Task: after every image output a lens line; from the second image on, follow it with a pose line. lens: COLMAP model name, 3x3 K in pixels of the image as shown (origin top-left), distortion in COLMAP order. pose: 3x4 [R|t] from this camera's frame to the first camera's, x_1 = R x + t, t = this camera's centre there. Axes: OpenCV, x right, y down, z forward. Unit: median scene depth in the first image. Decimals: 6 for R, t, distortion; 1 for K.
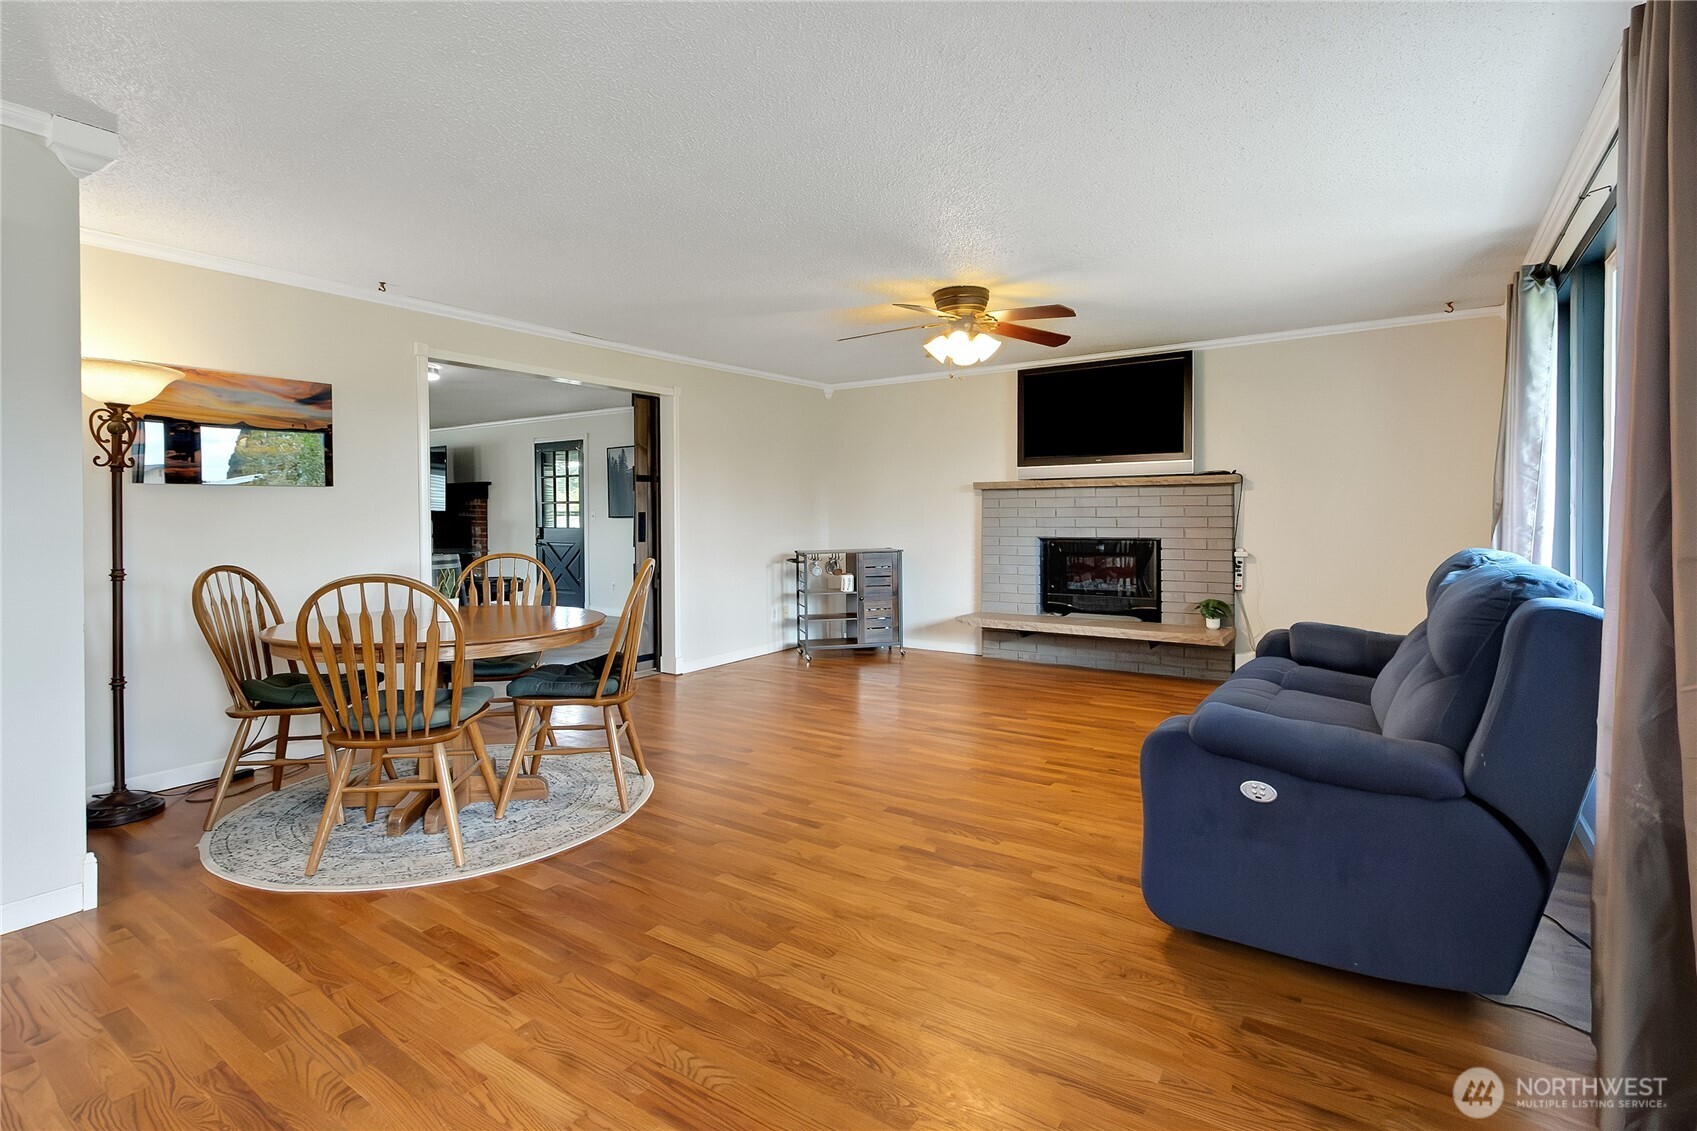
lens RADIAL K [[798.5, 0, 851.3], [0, 798.5, 527.5], [0, 0, 1]] dist [0.004633, -0.000821]
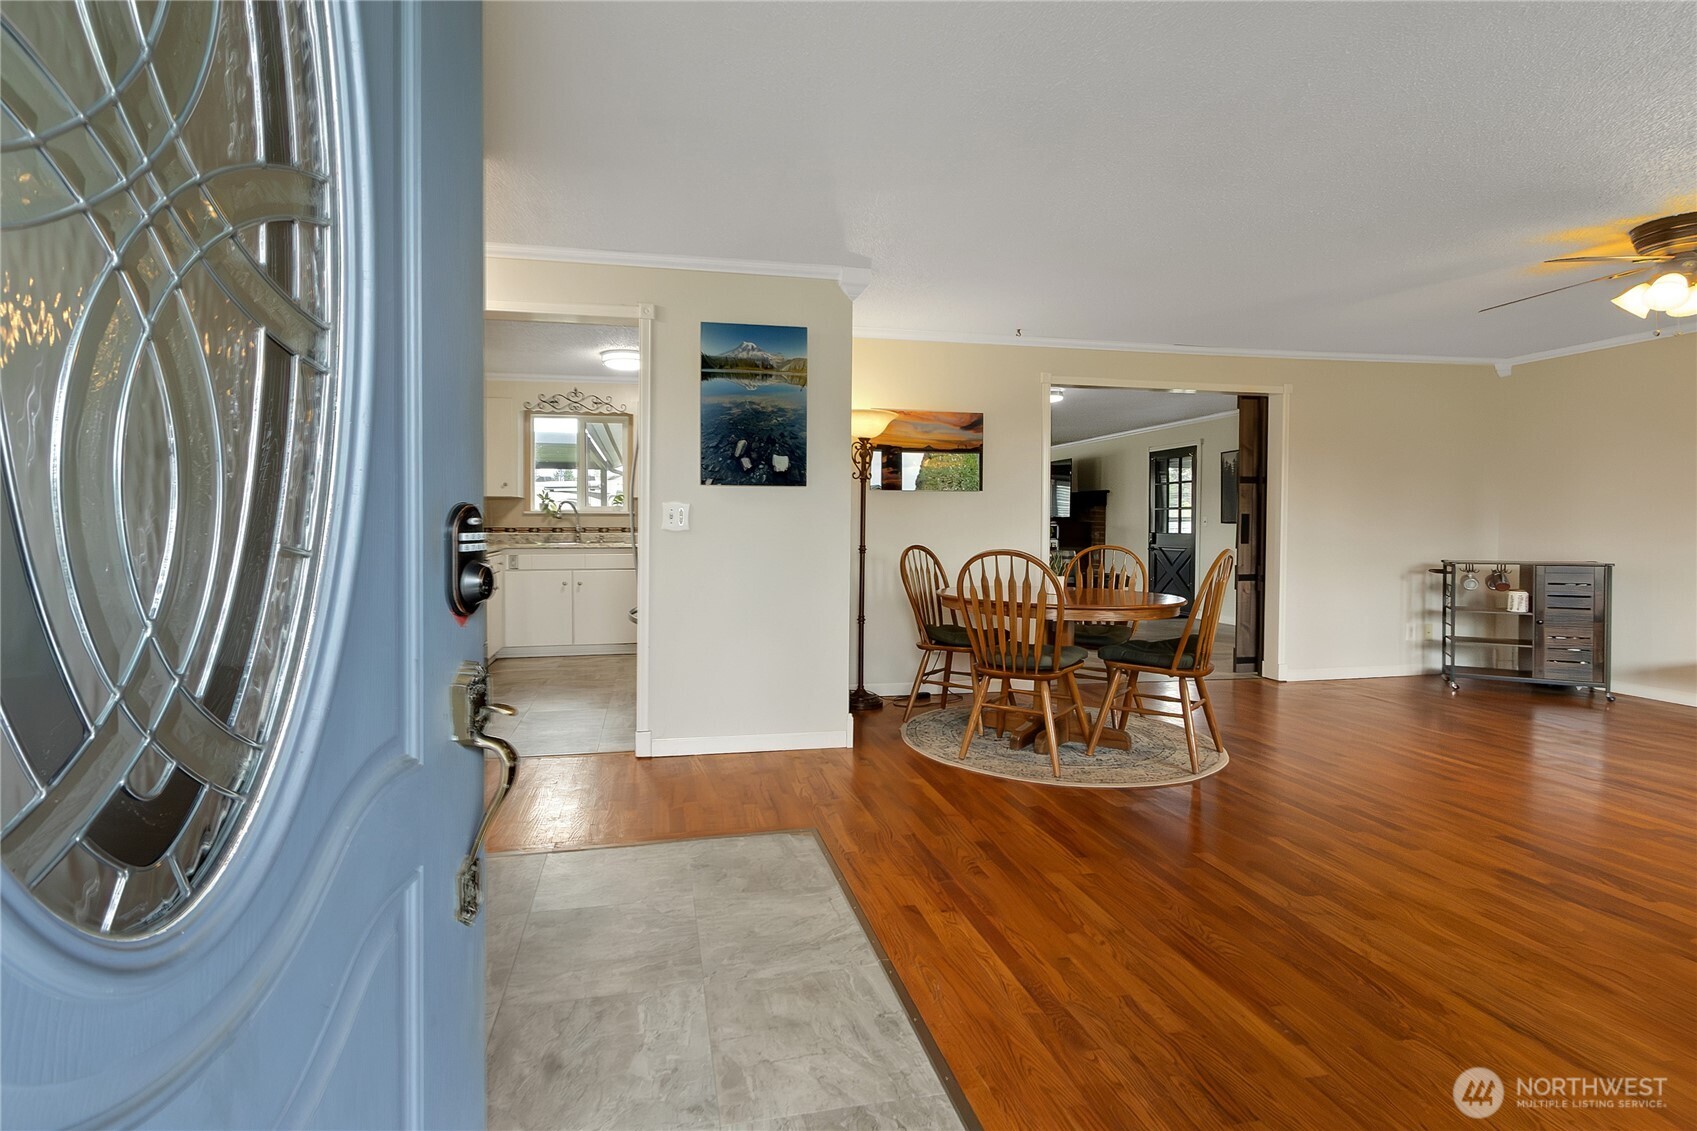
lens RADIAL K [[798.7, 0, 846.3], [0, 798.7, 548.1], [0, 0, 1]] dist [0.001406, -0.000417]
pose [[0.733637, 0.027602, -0.678981, 0.091802], [-0.018166, 0.999614, 0.021009, 0.021095], [0.679299, -0.003079, 0.733855, -0.129607]]
